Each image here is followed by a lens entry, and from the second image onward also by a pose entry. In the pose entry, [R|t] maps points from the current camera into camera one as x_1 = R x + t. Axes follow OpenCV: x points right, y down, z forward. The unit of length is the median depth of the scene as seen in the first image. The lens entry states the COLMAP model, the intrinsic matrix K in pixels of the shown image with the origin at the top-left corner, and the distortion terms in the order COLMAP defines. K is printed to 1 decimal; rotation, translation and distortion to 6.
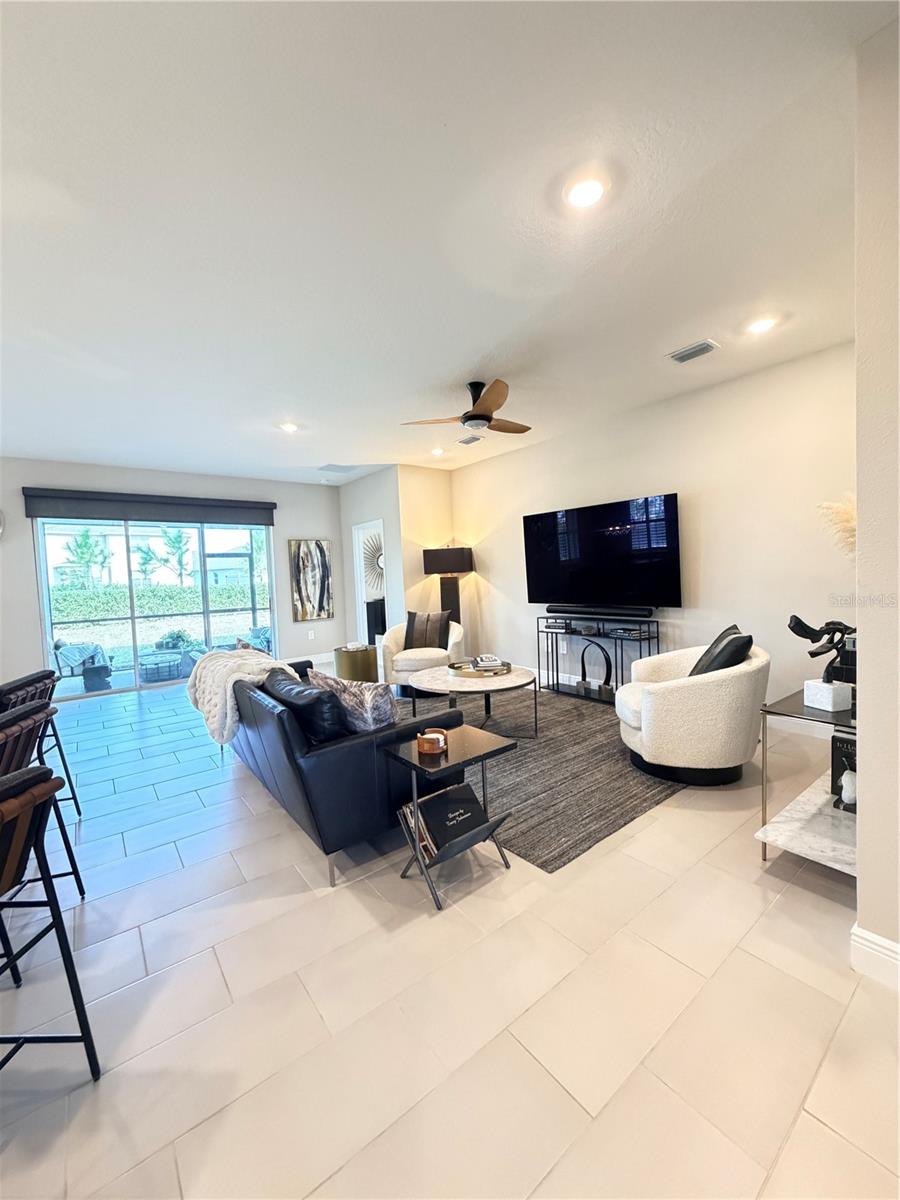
lens RADIAL K [[477.1, 0, 450.8], [0, 477.1, 601.2], [0, 0, 1]] dist [0.001374, 0.000670]
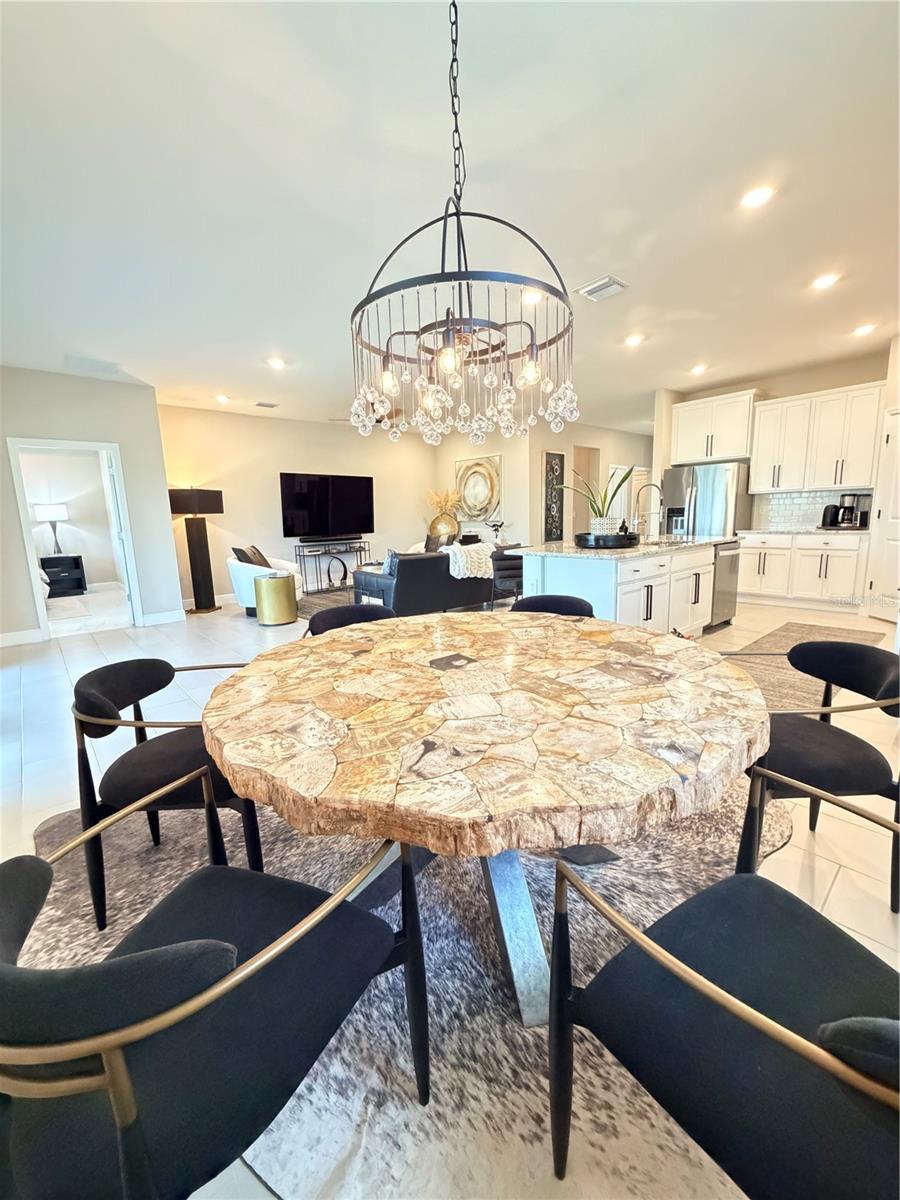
lens RADIAL K [[477.1, 0, 451.6], [0, 477.1, 599.3], [0, 0, 1]] dist [0.001374, 0.000670]
pose [[-0.063710, -0.134613, 0.988848, -1.239594], [0.077599, 0.987193, 0.139387, 0.024782], [-0.994947, 0.085614, -0.052448, 0.611083]]
